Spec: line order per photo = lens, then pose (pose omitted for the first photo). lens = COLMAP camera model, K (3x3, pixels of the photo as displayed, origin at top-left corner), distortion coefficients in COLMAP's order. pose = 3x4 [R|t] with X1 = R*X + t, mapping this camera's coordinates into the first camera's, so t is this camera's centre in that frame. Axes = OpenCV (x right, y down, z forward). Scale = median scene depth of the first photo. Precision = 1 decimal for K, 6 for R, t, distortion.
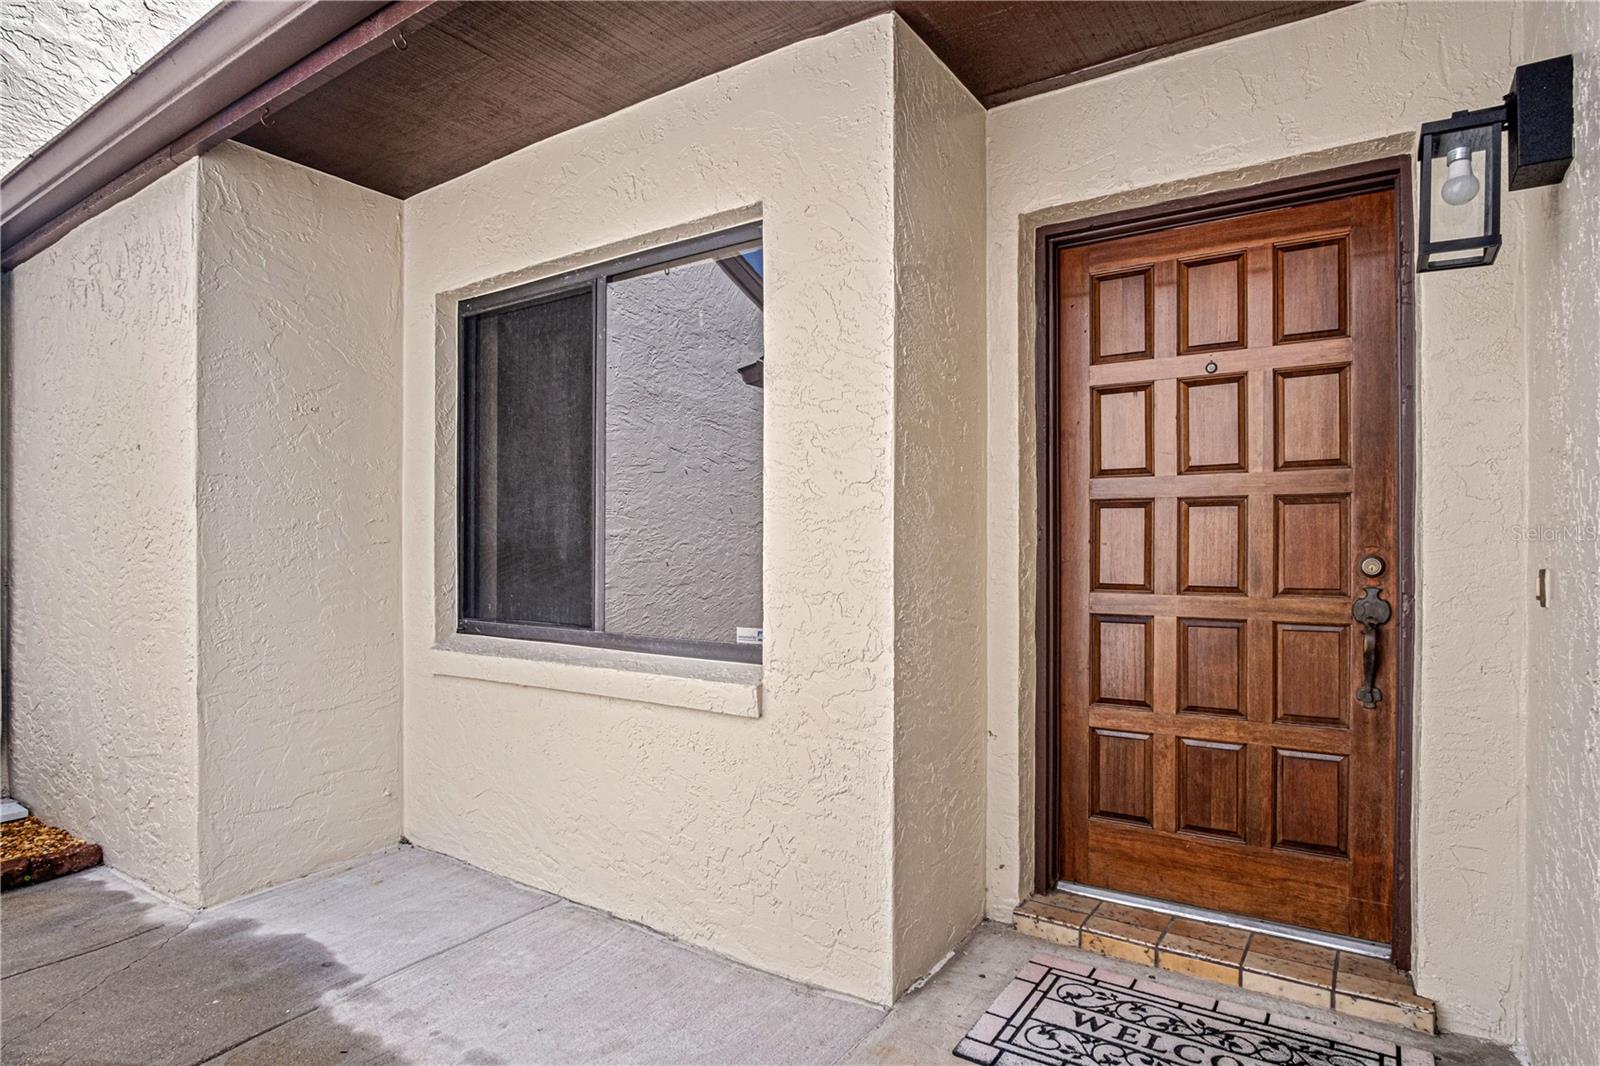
lens RADIAL K [[860.0, 0, 808.8], [0, 860.0, 533.1], [0, 0, 1]] dist [-0.024445, 0.000927]
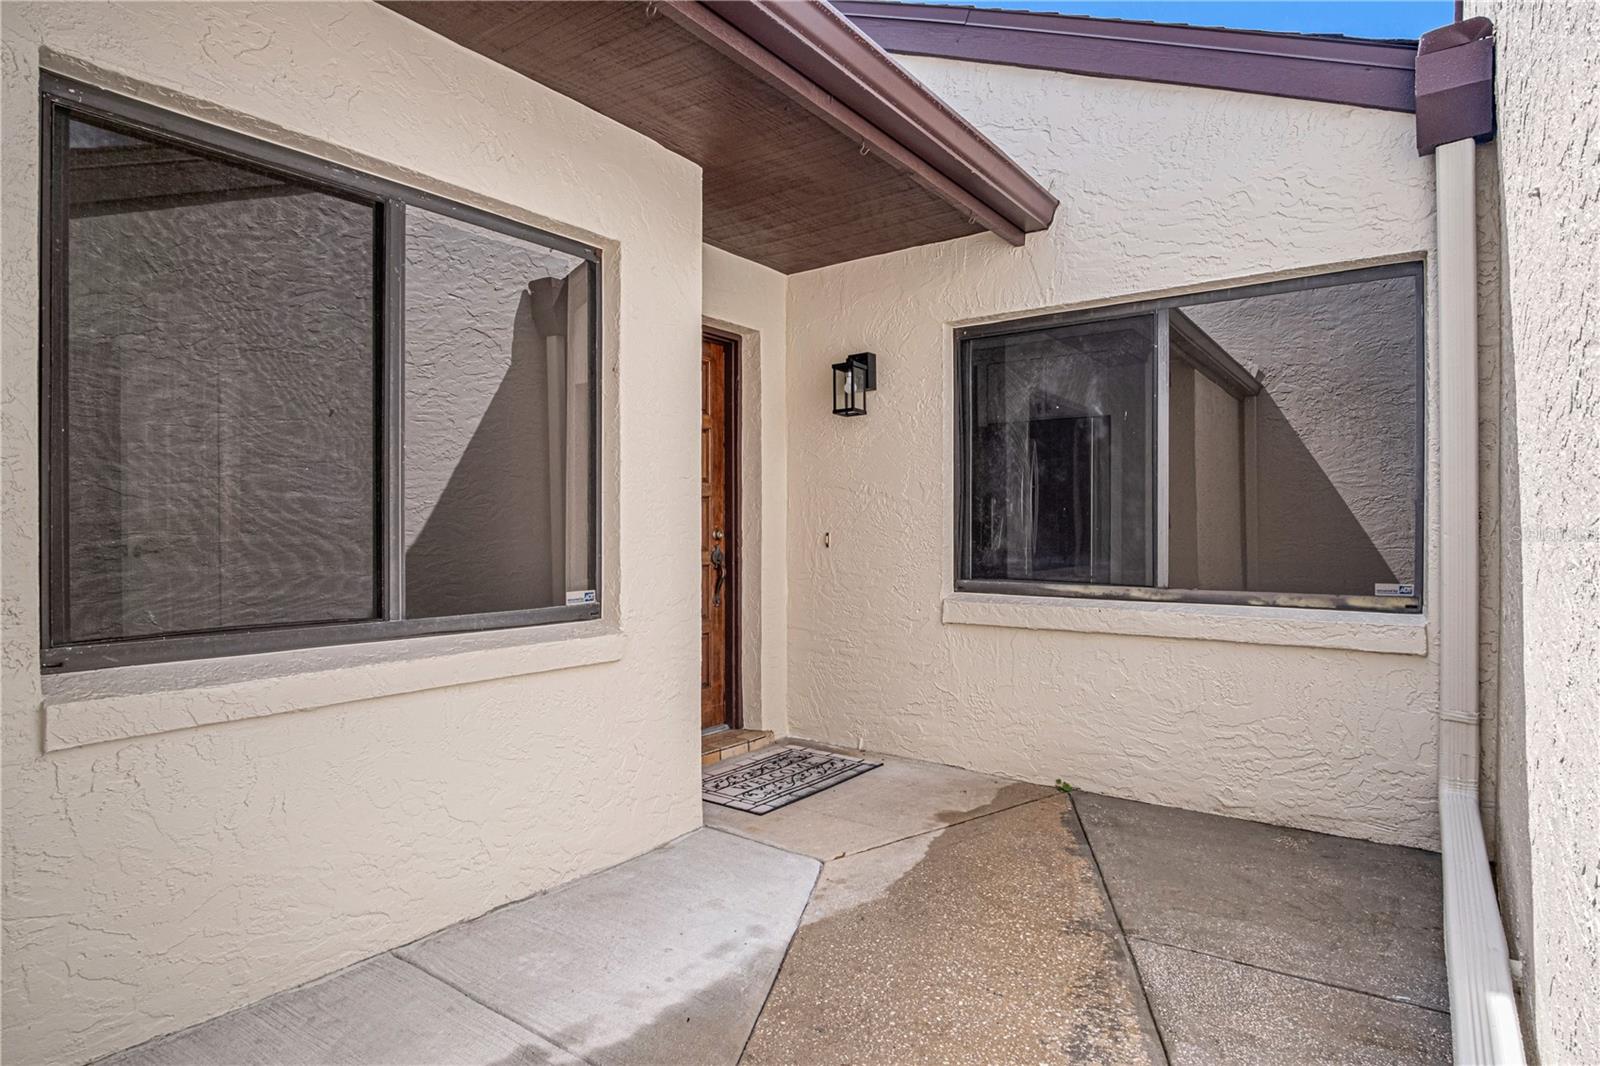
lens RADIAL K [[860.0, 0, 808.8], [0, 860.0, 533.1], [0, 0, 1]] dist [-0.024445, 0.000927]
pose [[0.047247, -0.002932, 0.998879, -1.154830], [-0.003595, 0.999989, 0.003105, 0.027095], [-0.998877, -0.003737, 0.047236, 0.607787]]
